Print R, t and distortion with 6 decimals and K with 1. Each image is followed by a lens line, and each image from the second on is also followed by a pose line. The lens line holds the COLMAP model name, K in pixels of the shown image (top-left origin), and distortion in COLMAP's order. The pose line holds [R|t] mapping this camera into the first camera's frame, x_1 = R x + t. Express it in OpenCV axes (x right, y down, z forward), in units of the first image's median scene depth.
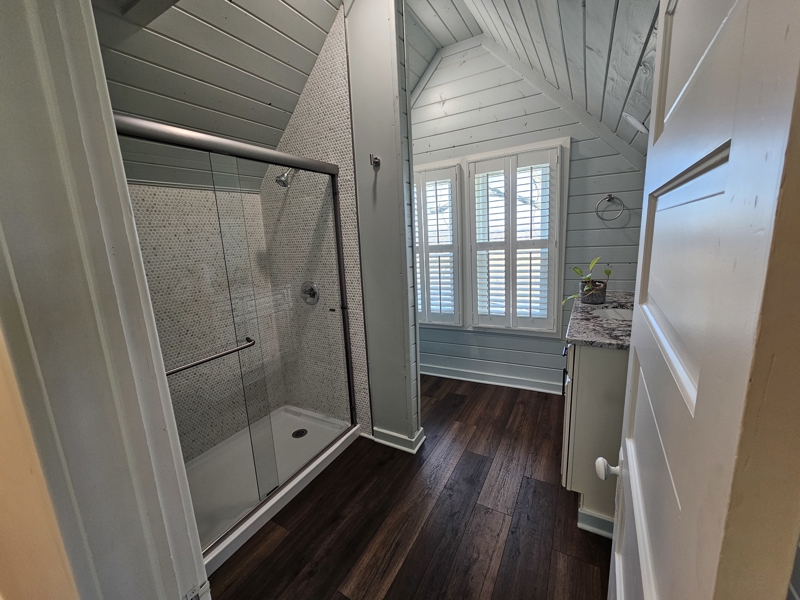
lens RADIAL K [[327.6, 0, 401.7], [0, 327.6, 299.1], [0, 0, 1]] dist [-0.002074, 0.000907]
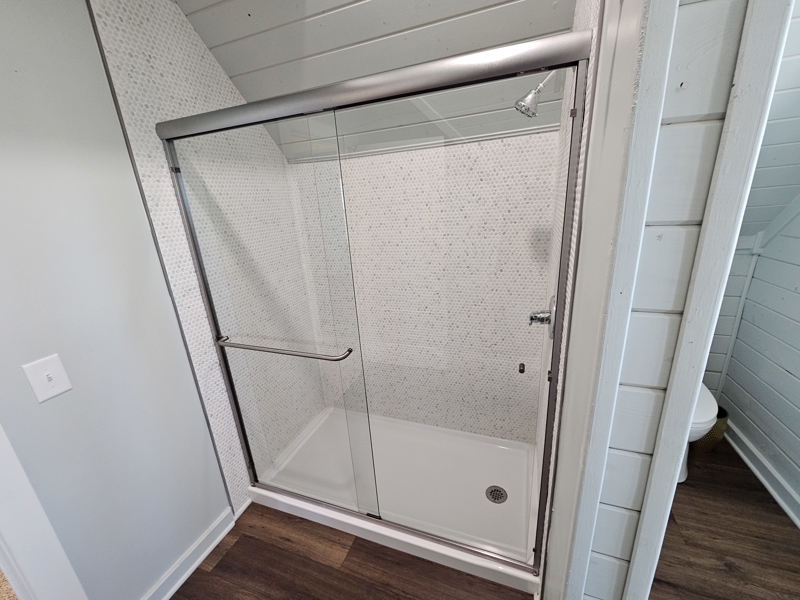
lens RADIAL K [[327.6, 0, 401.7], [0, 327.6, 299.1], [0, 0, 1]] dist [-0.002074, 0.000907]
pose [[0.146428, 0.330532, -0.932366, 0.234039], [-0.133720, 0.940488, 0.312411, -0.235854], [0.980142, 0.078930, 0.181913, 0.835869]]
